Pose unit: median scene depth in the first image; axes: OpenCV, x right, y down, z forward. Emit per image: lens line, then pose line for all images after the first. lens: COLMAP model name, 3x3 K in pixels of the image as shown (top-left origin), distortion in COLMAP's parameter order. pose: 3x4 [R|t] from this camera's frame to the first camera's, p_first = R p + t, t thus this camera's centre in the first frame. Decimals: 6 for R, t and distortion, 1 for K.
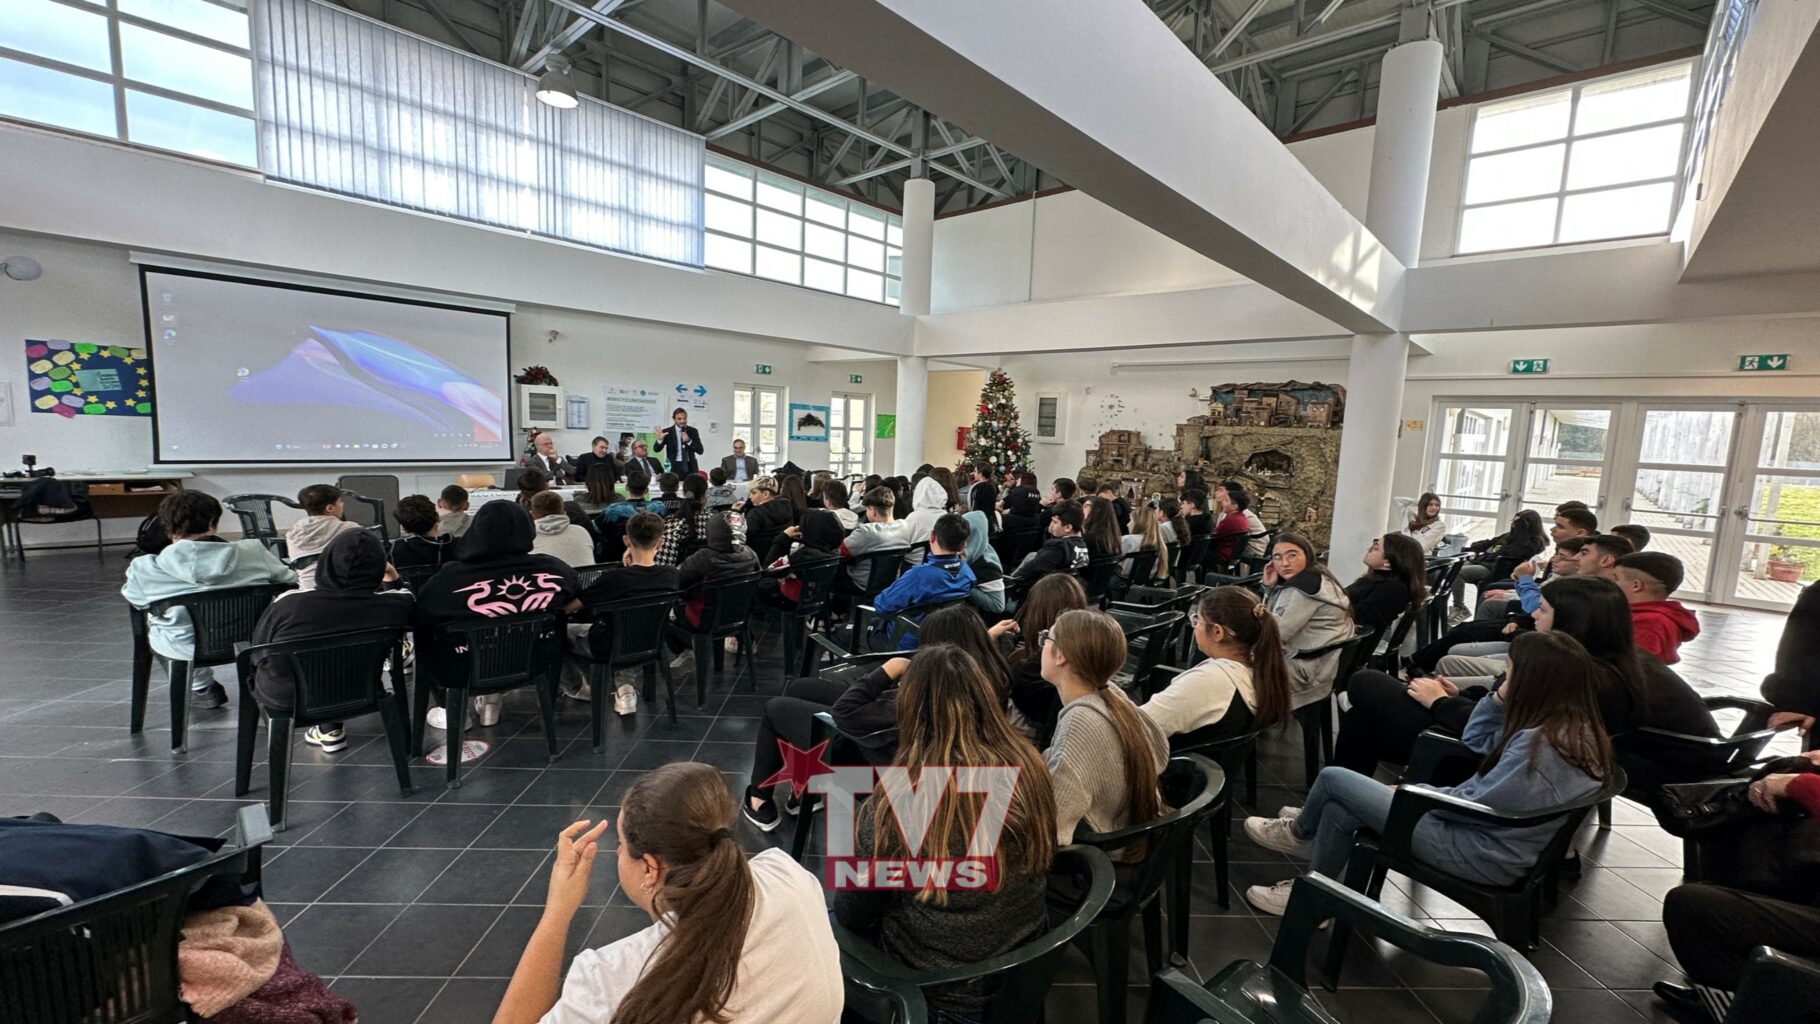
lens RADIAL K [[722.4, 0, 912.0], [0, 722.4, 512.9], [0, 0, 1]] dist [-0.001139, 0.000301]
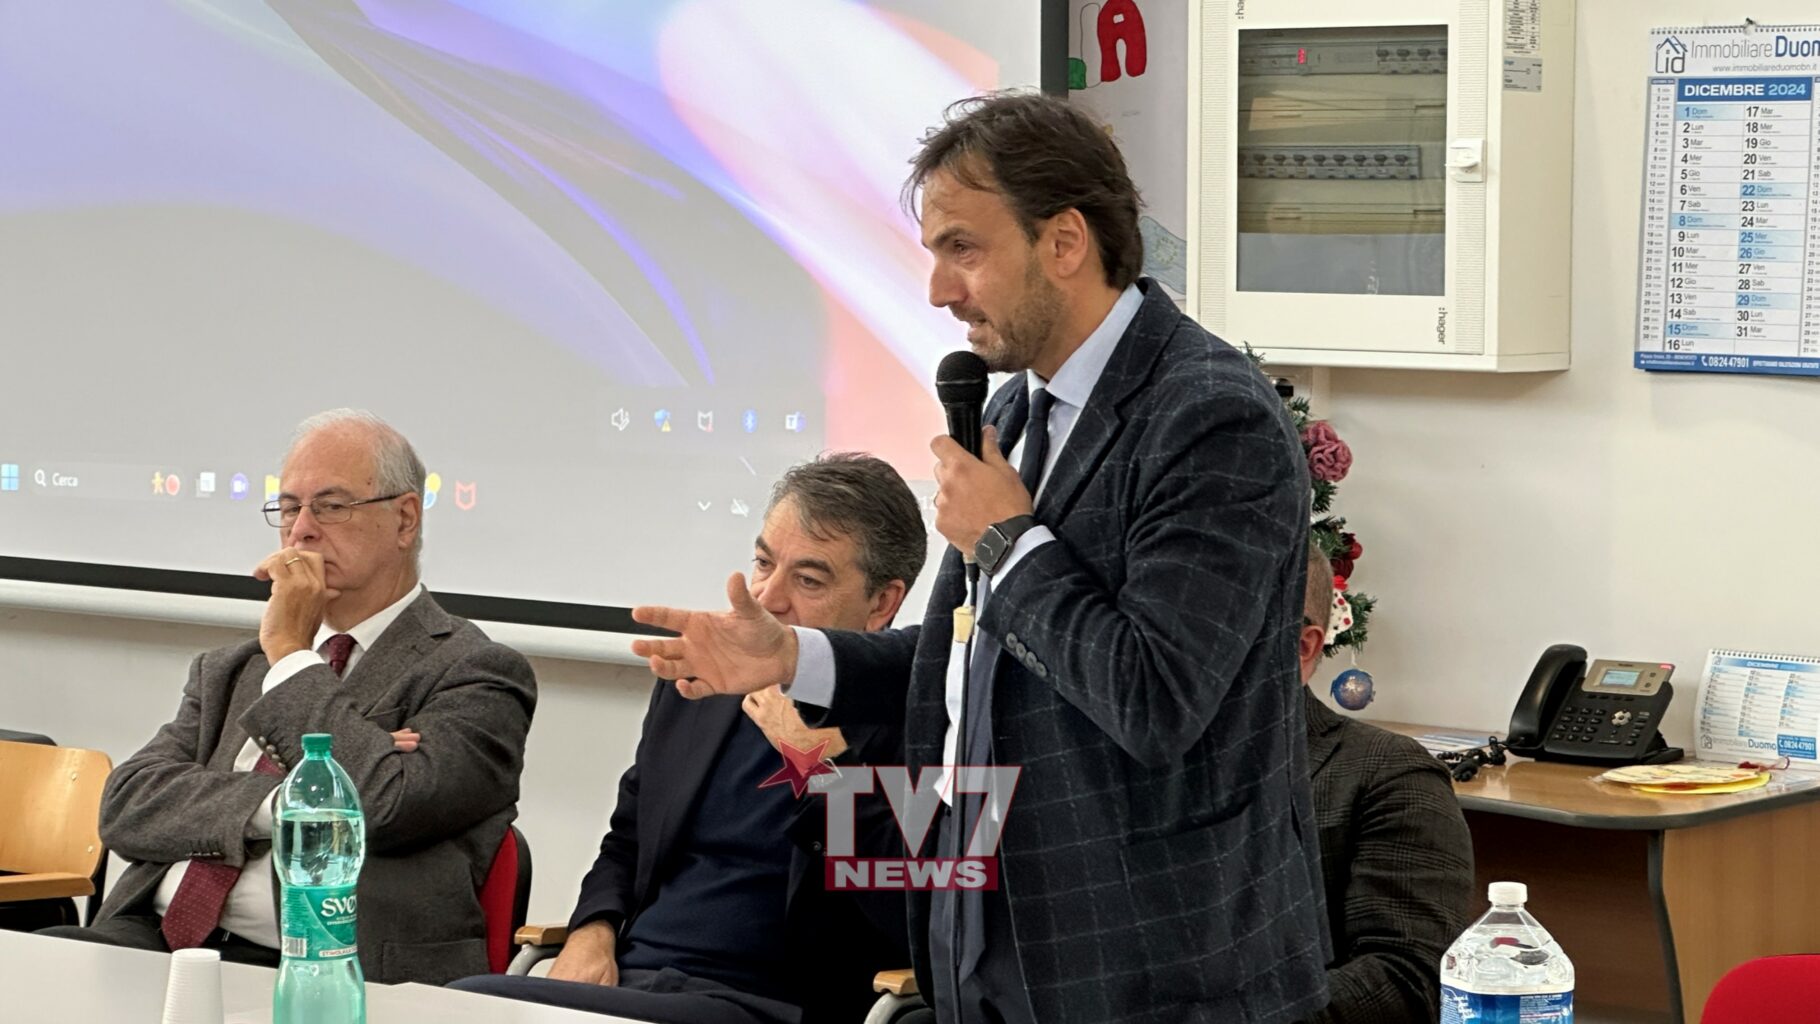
lens RADIAL K [[4746.7, 0, 910.0], [0, 4746.7, 446.6], [0, 0, 1]] dist [-0.243757, 7.565868]
pose [[0.051490, 0.012882, -0.998590, 0.133110], [-0.123243, 0.992356, 0.006447, -0.091642], [0.991040, 0.122737, 0.052684, 0.805089]]
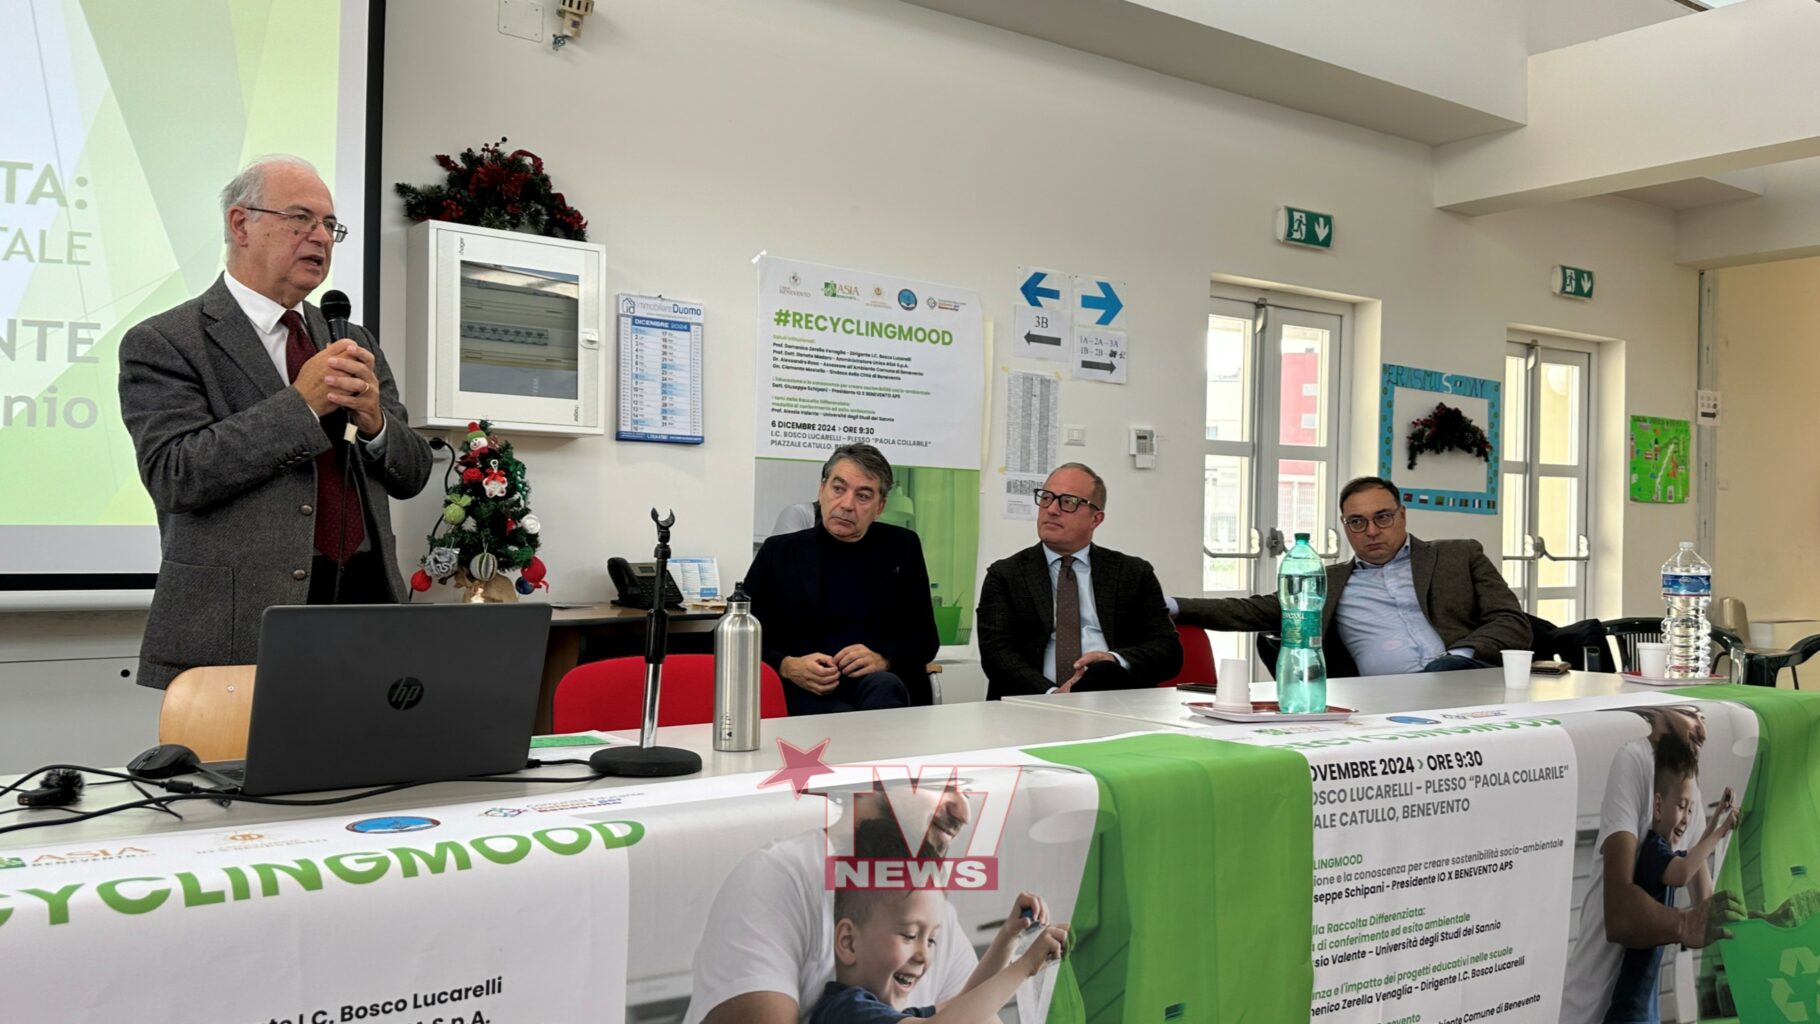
lens RADIAL K [[1490.0, 0, 911.1], [0, 1490.0, 534.4], [0, 0, 1]] dist [0.183630, -0.364605]
pose [[0.983799, -0.023289, -0.177755, -0.283182], [0.001167, 0.992337, -0.123556, -0.028601], [0.179270, 0.121346, 0.976288, 0.525162]]
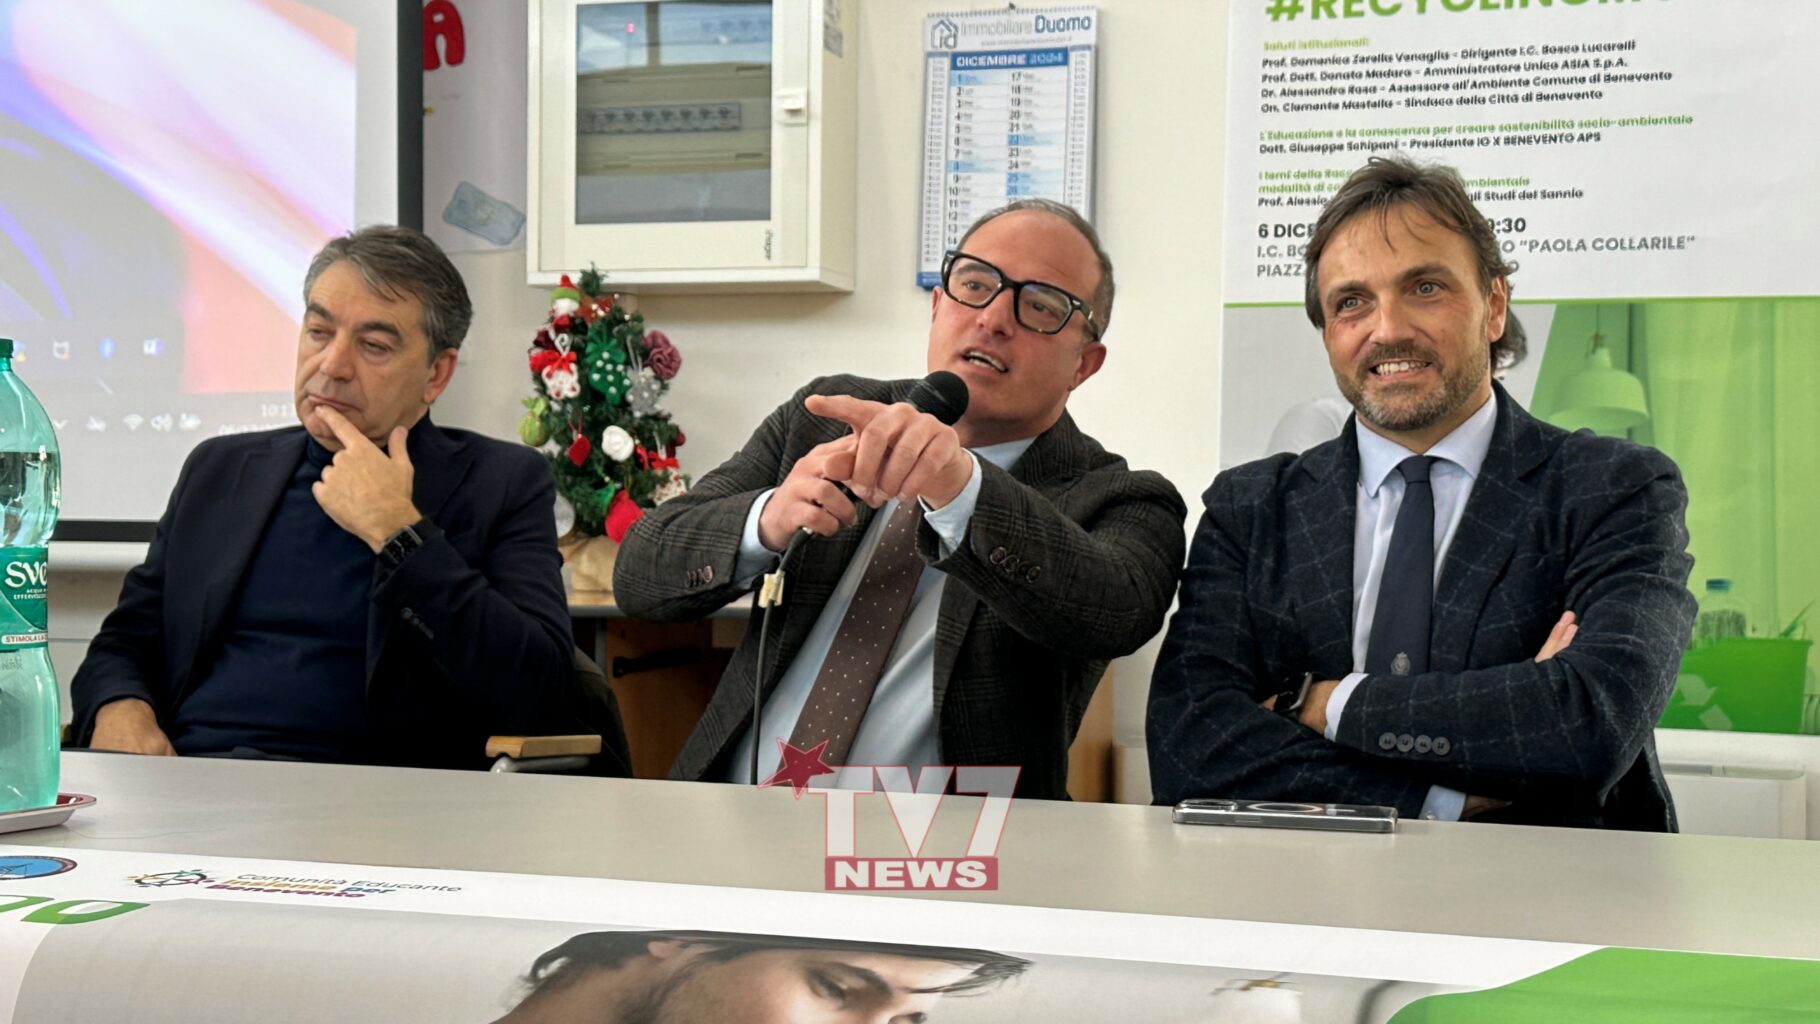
lens RADIAL K [[2461.5, 0, 895.6], [0, 2461.5, 519.4], [0, 0, 1]] dist [0.148834, -0.087156]
pose [[0.434254, -0.027886, -0.900359, -0.105706], [-0.101984, 0.991572, -0.079899, -0.043021], [0.894999, 0.126519, 0.427750, 0.763687]]
